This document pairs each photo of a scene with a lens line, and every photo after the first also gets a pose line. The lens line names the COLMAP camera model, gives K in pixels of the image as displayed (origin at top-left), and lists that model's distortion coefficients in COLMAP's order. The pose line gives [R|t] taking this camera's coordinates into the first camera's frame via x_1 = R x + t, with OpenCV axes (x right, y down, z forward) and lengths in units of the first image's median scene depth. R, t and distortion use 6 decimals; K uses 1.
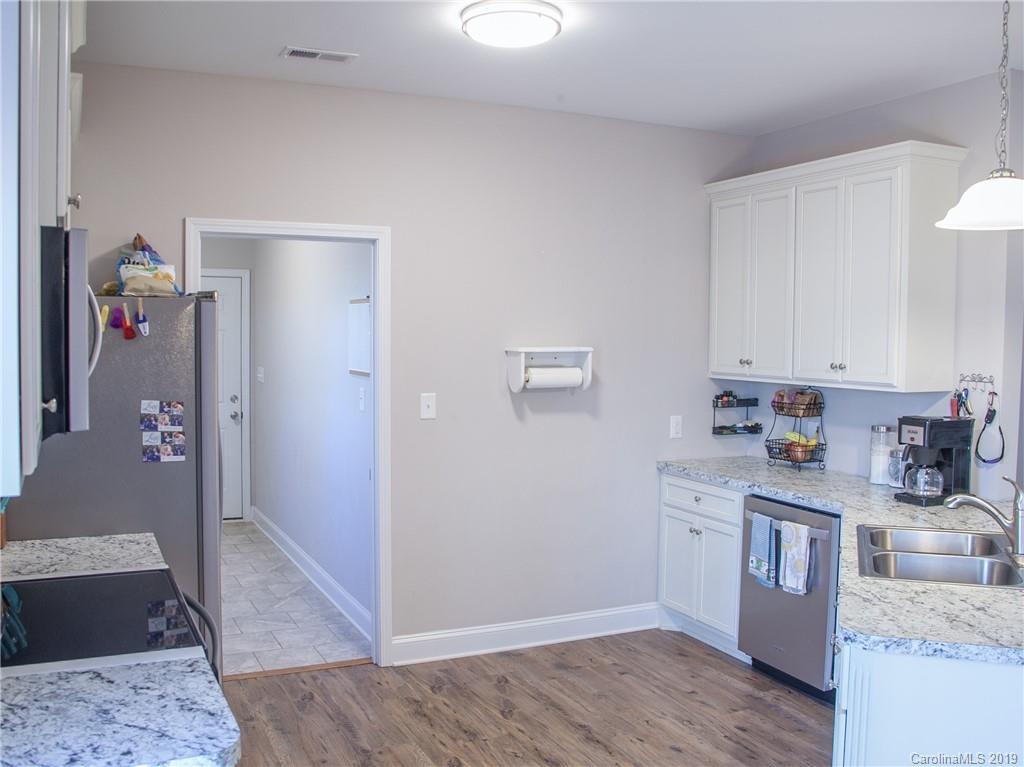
lens RADIAL K [[923.0, 0, 511.2], [0, 923.0, 386.8], [0, 0, 1]] dist [0.045285, -0.033656]
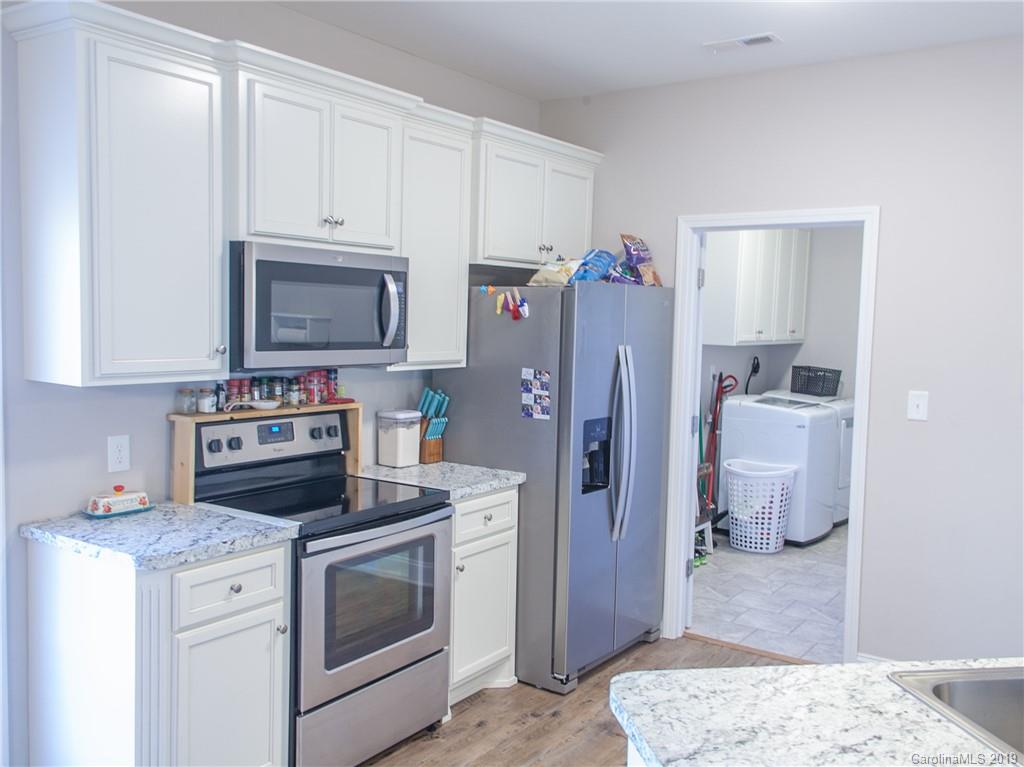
lens RADIAL K [[923.0, 0, 517.9], [0, 923.0, 392.5], [0, 0, 1]] dist [0.045285, -0.033656]
pose [[0.492922, 0.072702, -0.867031, 0.689439], [-0.066066, 0.996753, 0.046020, -0.009606], [0.867562, 0.034597, 0.496125, 0.362554]]
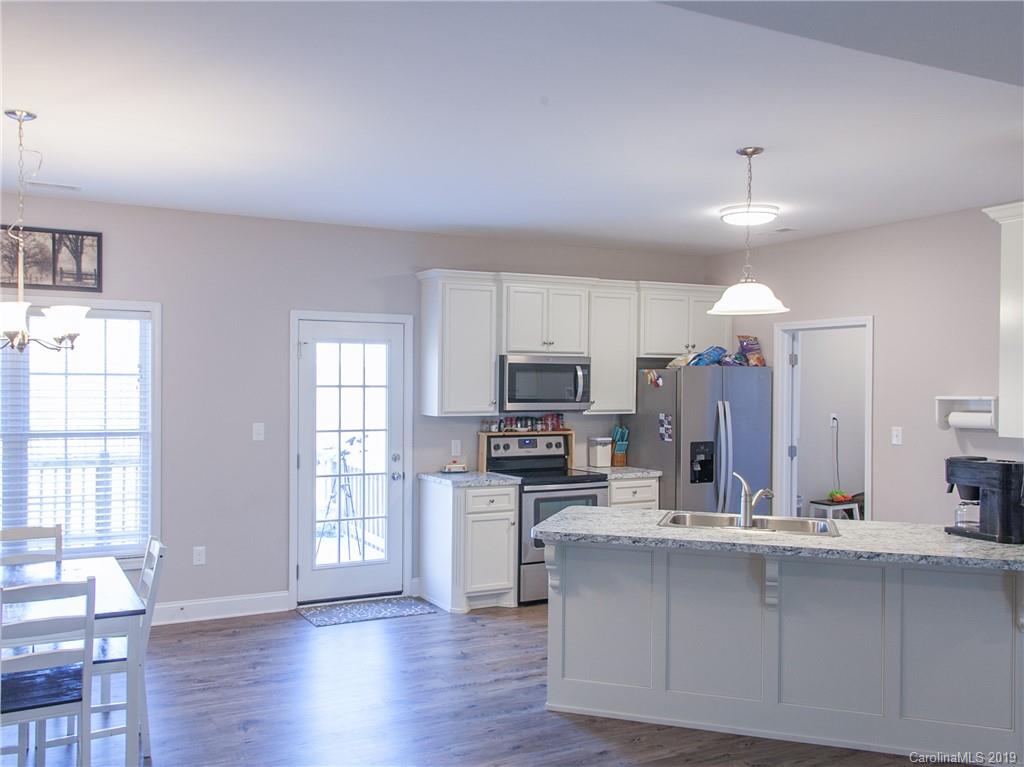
lens RADIAL K [[923.0, 0, 484.6], [0, 923.0, 395.9], [0, 0, 1]] dist [0.045285, -0.033656]
pose [[0.040671, 0.005606, -0.999157, 1.884680], [-0.060030, 0.998192, 0.003157, -0.010155], [0.997368, 0.059851, 0.040934, 0.455492]]
